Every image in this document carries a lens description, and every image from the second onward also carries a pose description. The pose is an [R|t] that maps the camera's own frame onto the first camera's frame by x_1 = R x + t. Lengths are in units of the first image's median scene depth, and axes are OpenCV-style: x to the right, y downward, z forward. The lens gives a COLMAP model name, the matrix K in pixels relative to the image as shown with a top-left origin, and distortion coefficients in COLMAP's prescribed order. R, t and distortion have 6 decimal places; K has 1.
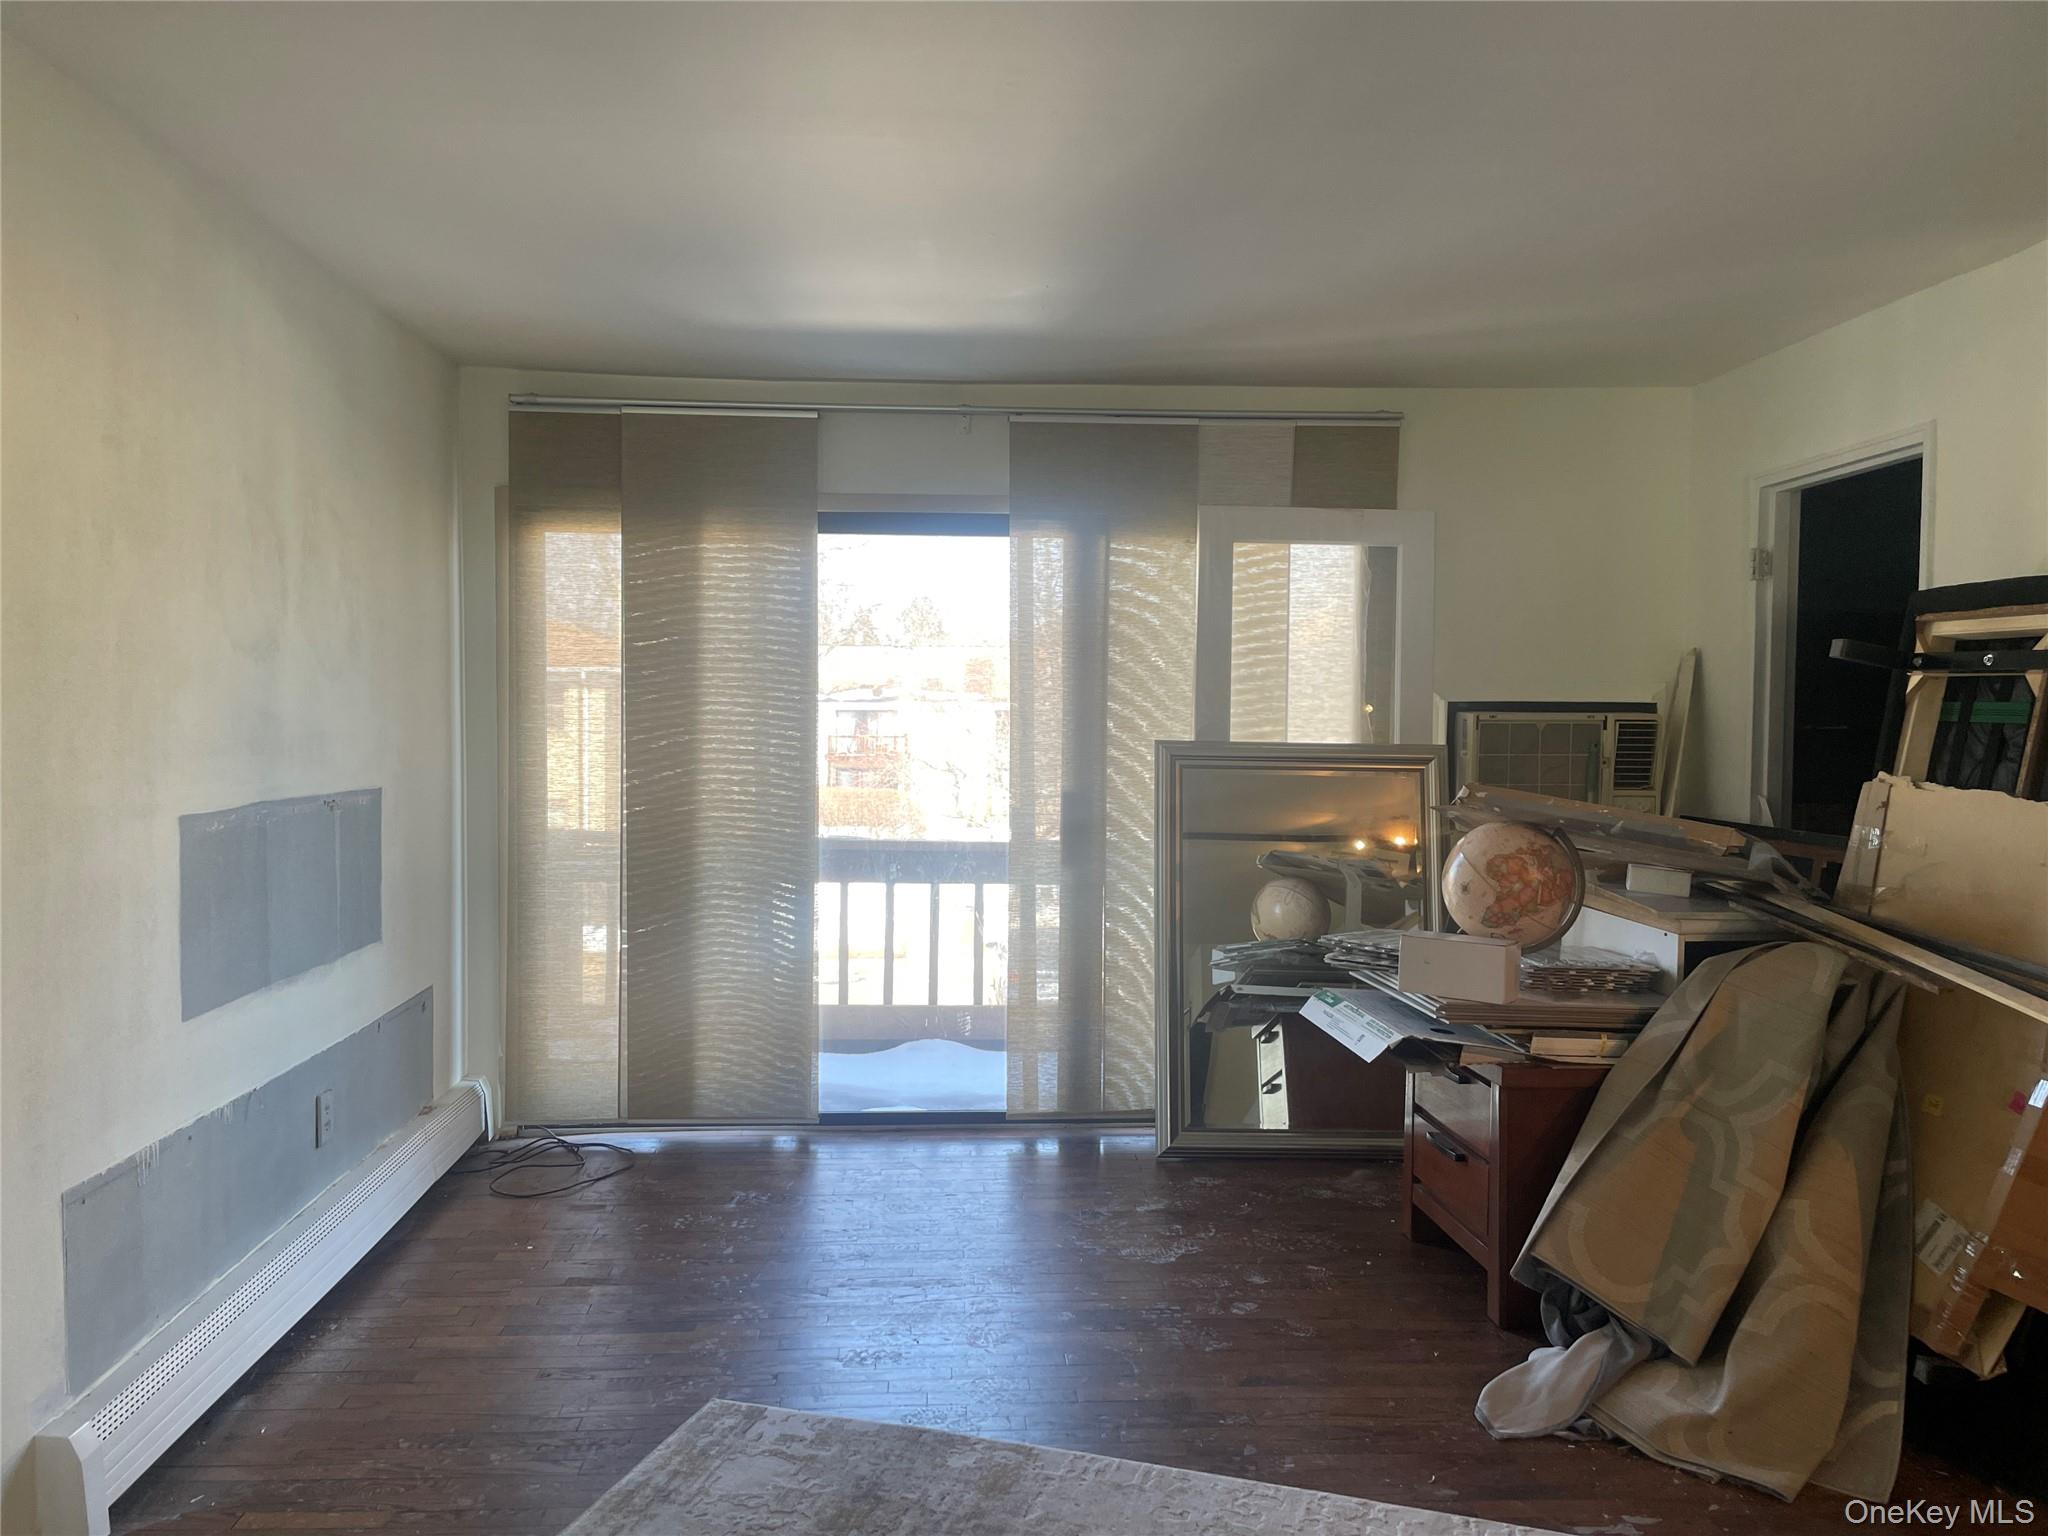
lens RADIAL K [[1559.3, 0, 1018.2], [0, 1559.3, 775.3], [0, 0, 1]] dist [0.049152, -0.055275]
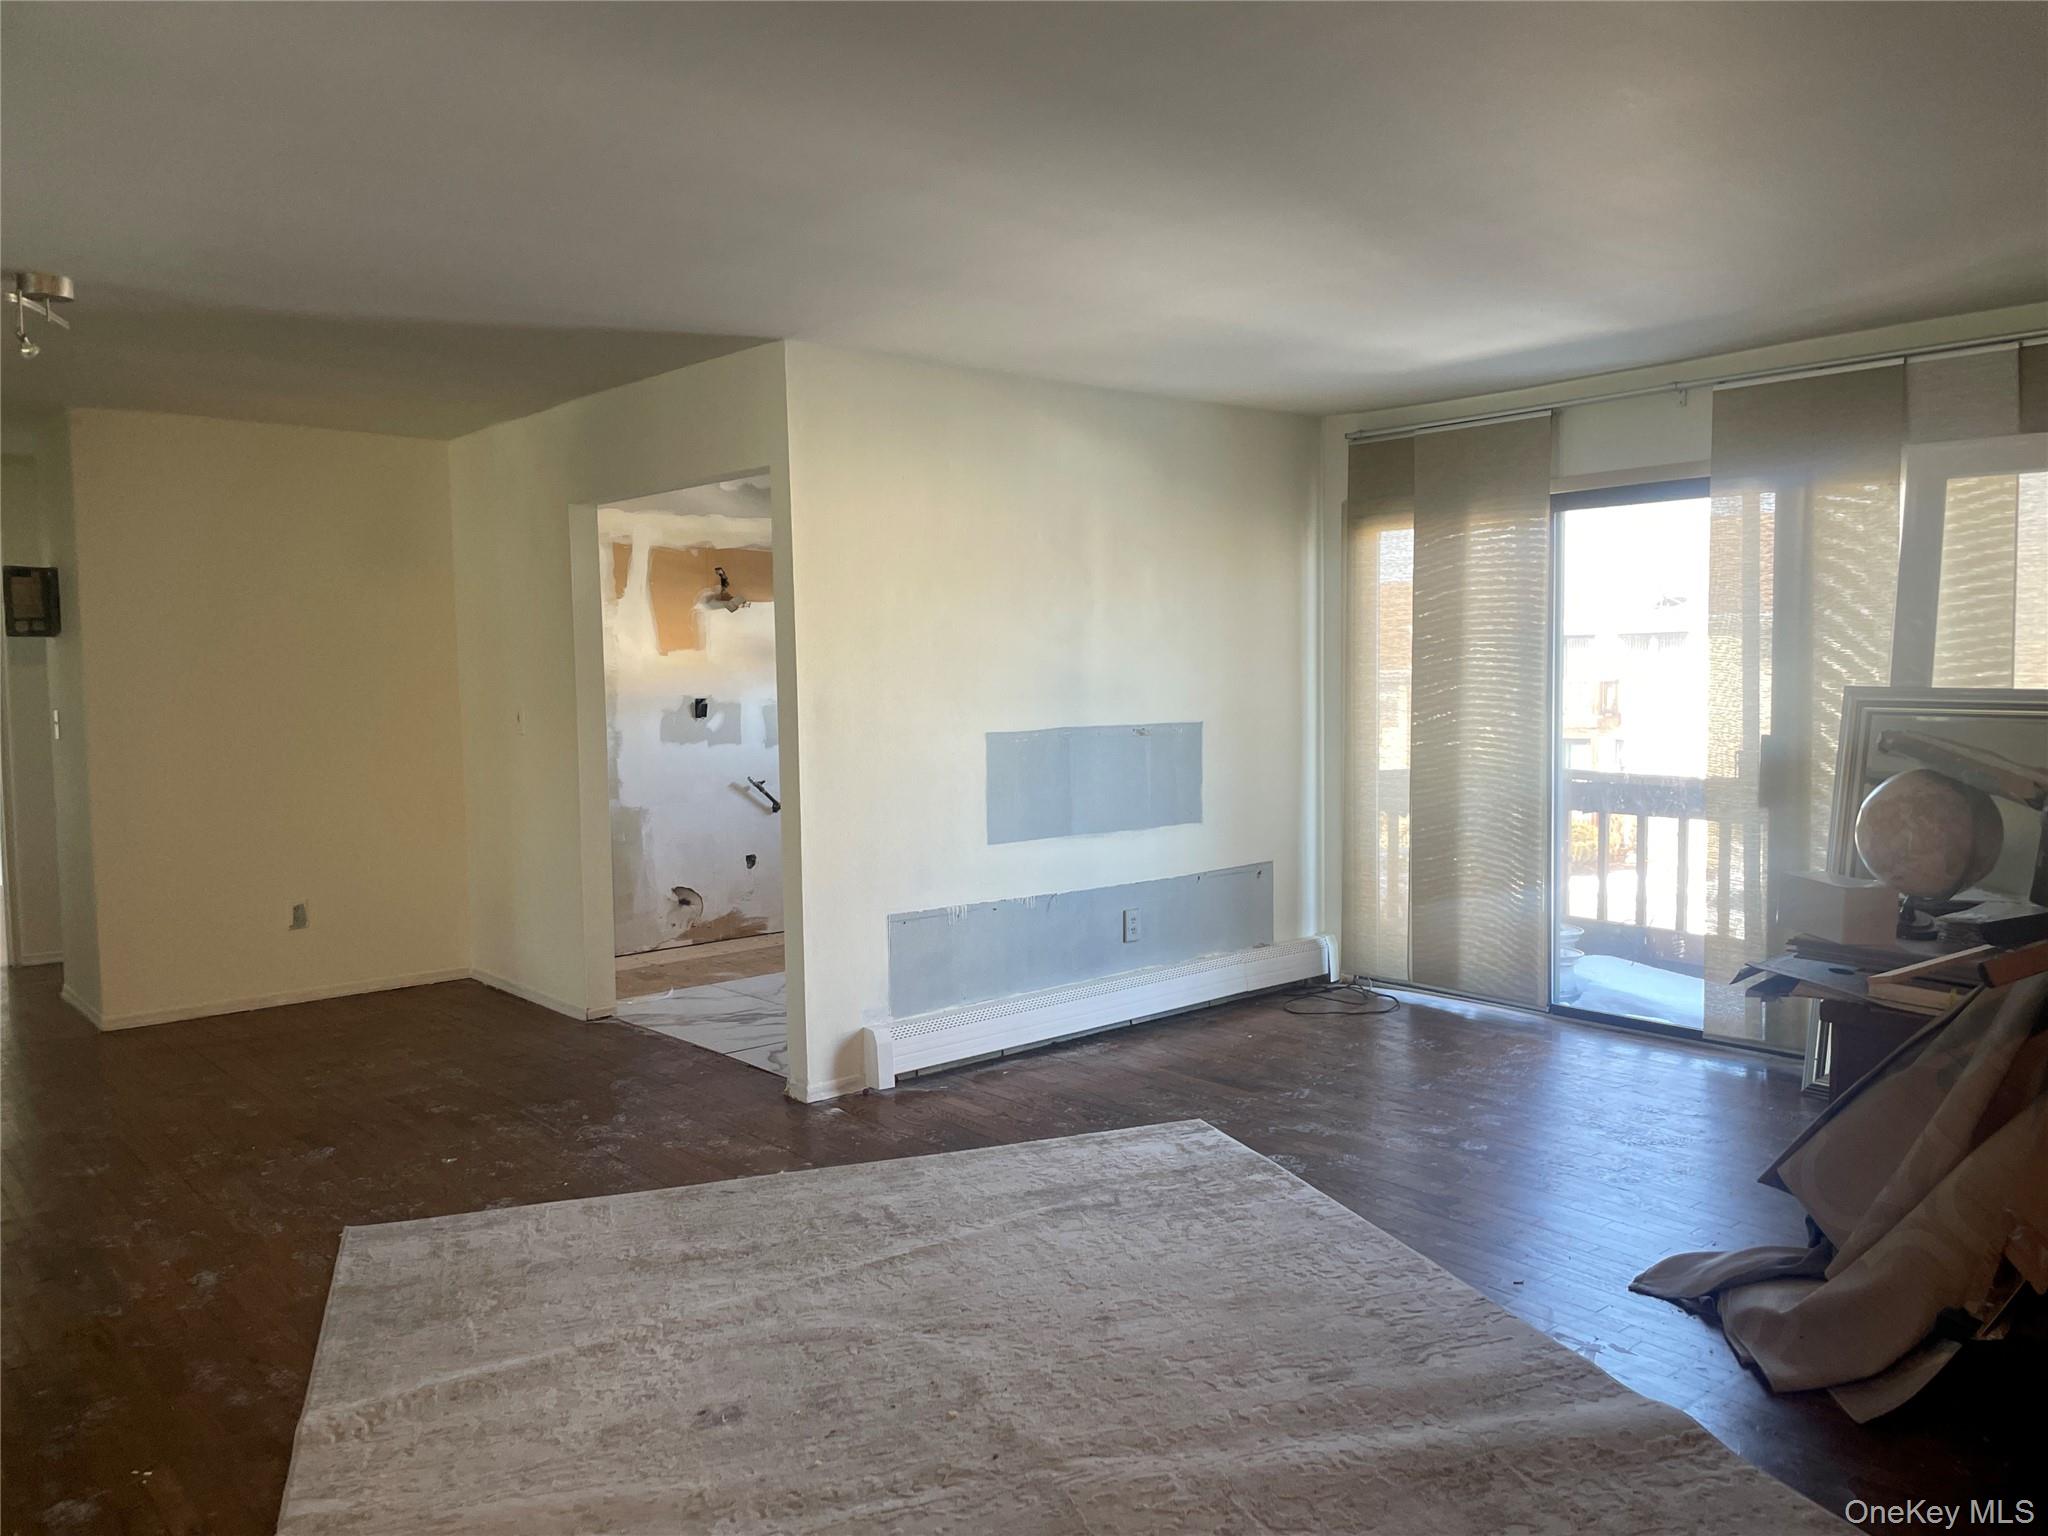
lens RADIAL K [[1559.3, 0, 1017.0], [0, 1559.3, 770.1], [0, 0, 1]] dist [0.049152, -0.055275]
pose [[0.594371, 0.037842, -0.803300, 0.584375], [-0.016209, 0.999253, 0.035080, 0.004056], [0.804027, -0.007830, 0.594541, -0.030416]]
